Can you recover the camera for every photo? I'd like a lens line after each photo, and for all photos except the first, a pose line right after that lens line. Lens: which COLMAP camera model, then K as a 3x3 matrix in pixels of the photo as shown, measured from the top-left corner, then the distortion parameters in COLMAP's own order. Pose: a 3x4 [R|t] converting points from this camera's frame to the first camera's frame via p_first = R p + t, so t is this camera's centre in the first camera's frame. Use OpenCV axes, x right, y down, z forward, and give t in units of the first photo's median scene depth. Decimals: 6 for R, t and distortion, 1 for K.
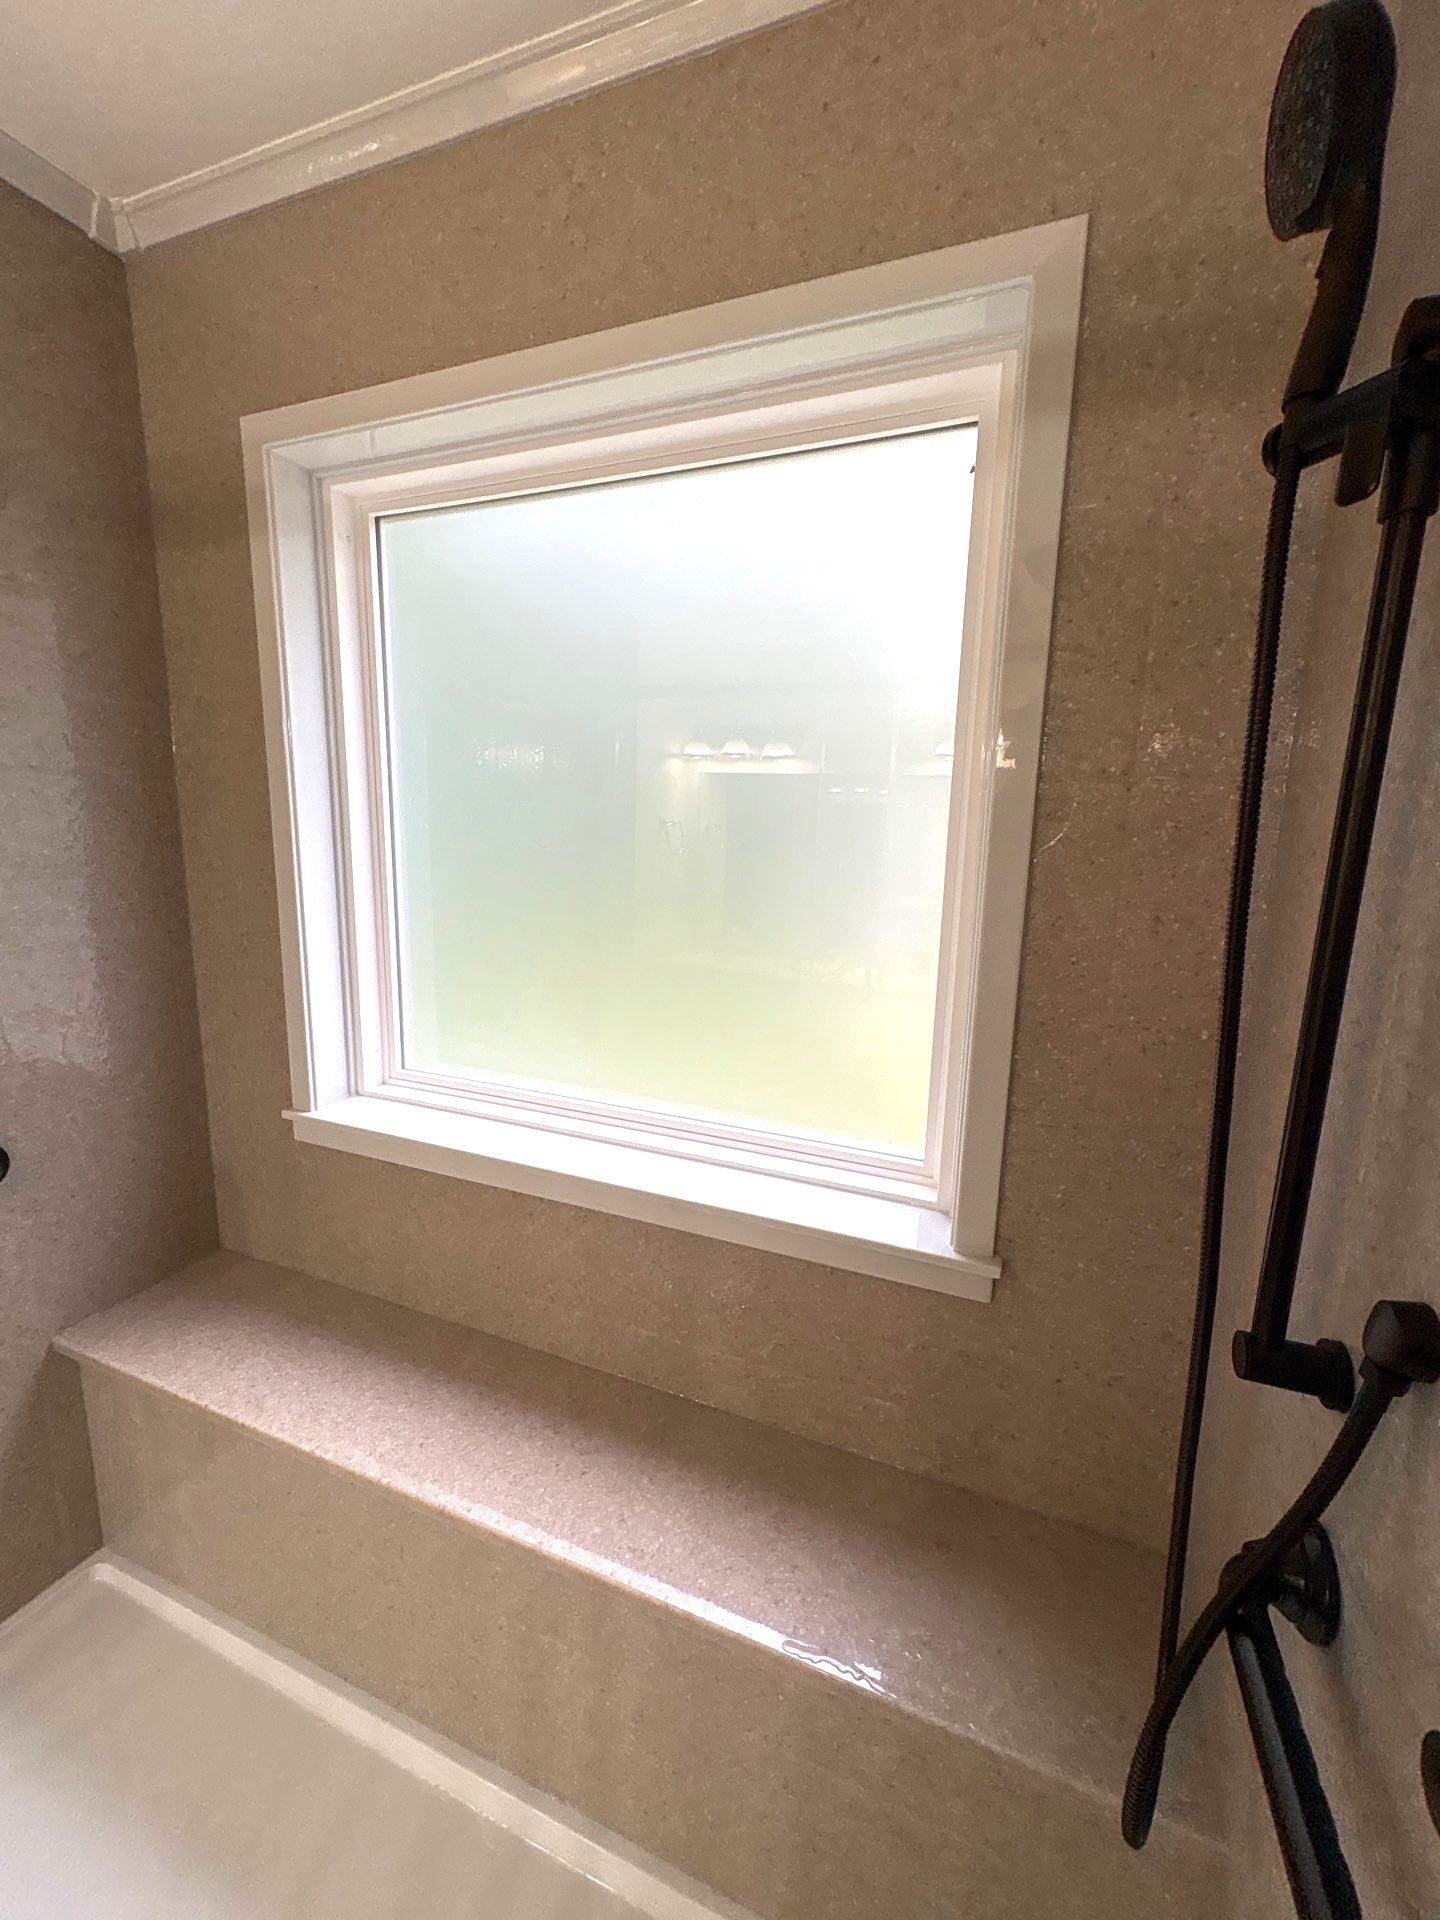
lens RADIAL K [[762.3, 0, 720.0], [0, 762.3, 960.0], [0, 0, 1]] dist [0.003178, -0.001102]
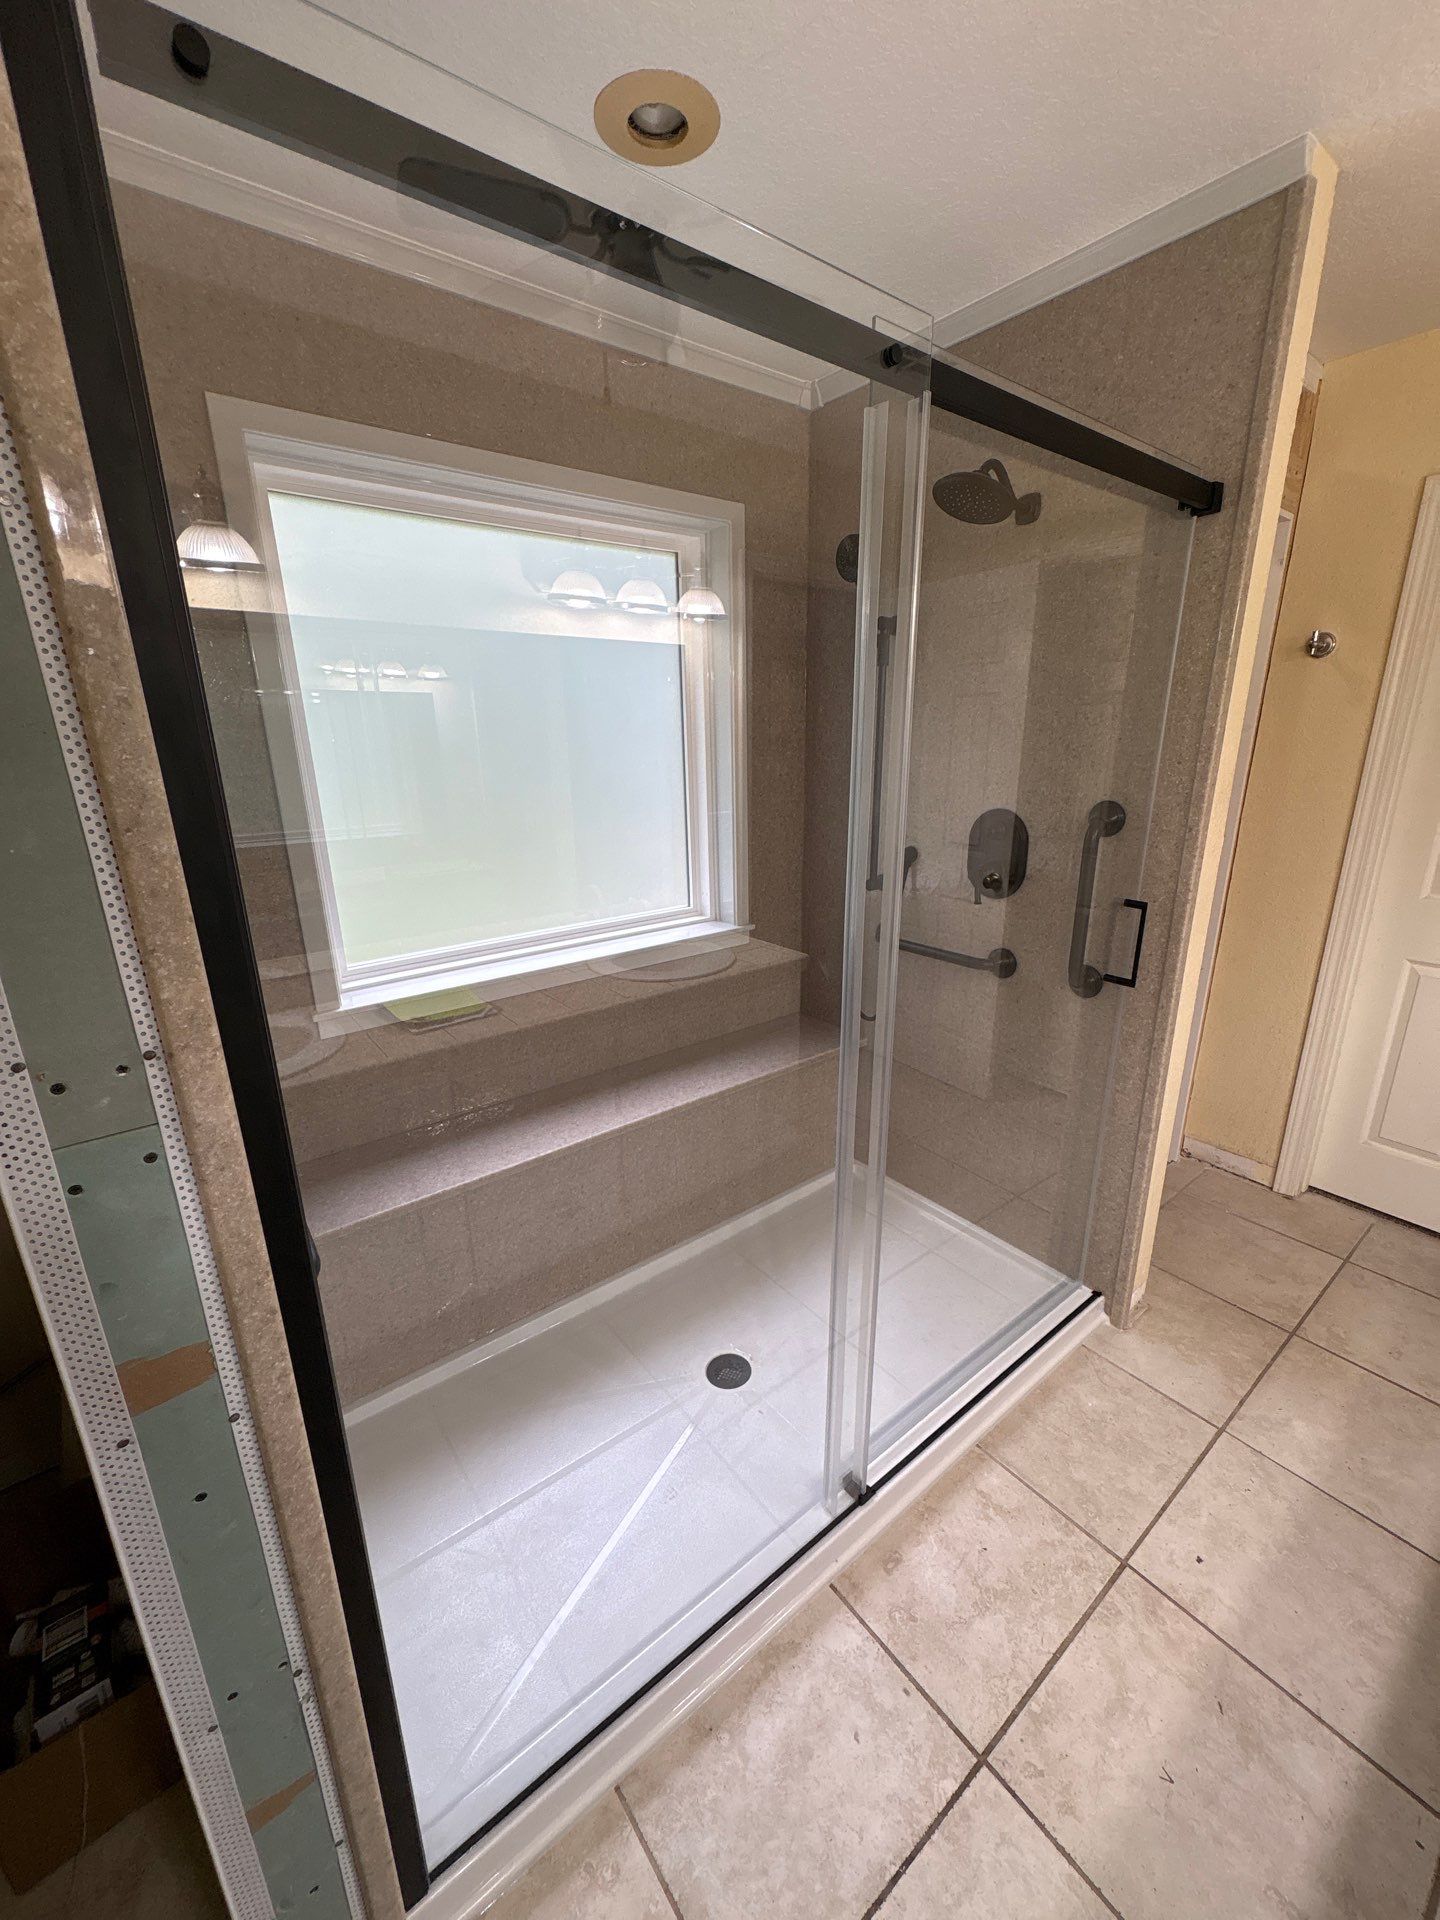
lens RADIAL K [[763.4, 0, 725.5], [0, 763.4, 949.6], [0, 0, 1]] dist [0.002084, 0.000786]
pose [[0.510819, -0.270373, 0.816065, -1.310350], [0.175060, 0.962082, 0.209171, -0.038930], [-0.841676, 0.036011, 0.538781, -0.190535]]
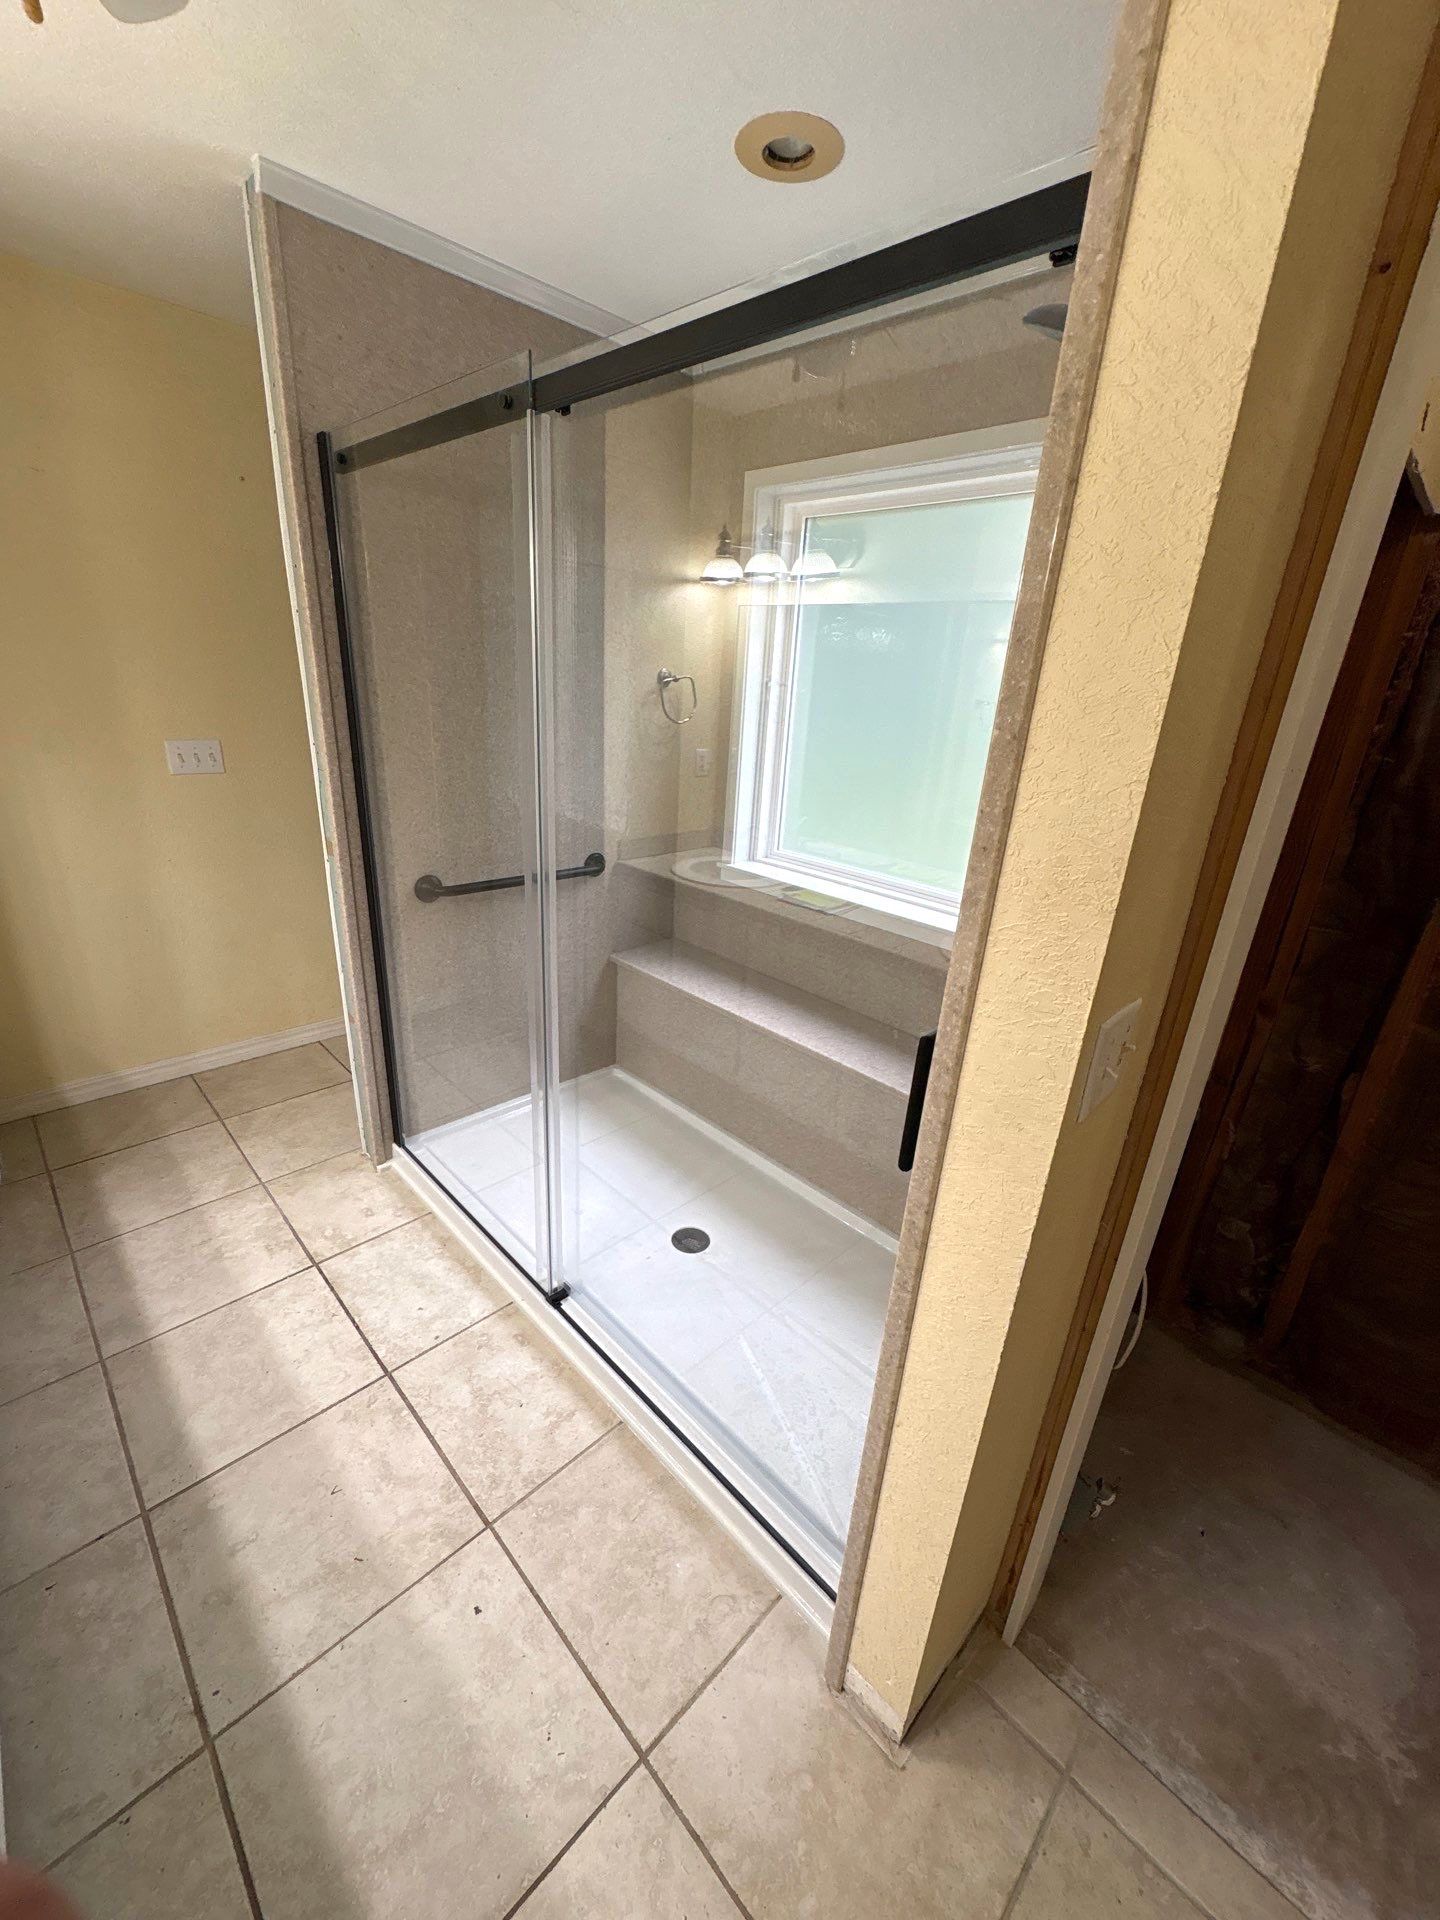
lens RADIAL K [[762.3, 0, 720.0], [0, 762.3, 960.0], [0, 0, 1]] dist [0.003178, -0.001102]
pose [[0.913614, 0.165013, -0.371592, 0.181622], [-0.102780, 0.977987, 0.181595, 0.103424], [0.393378, -0.127715, 0.910463, -0.800819]]
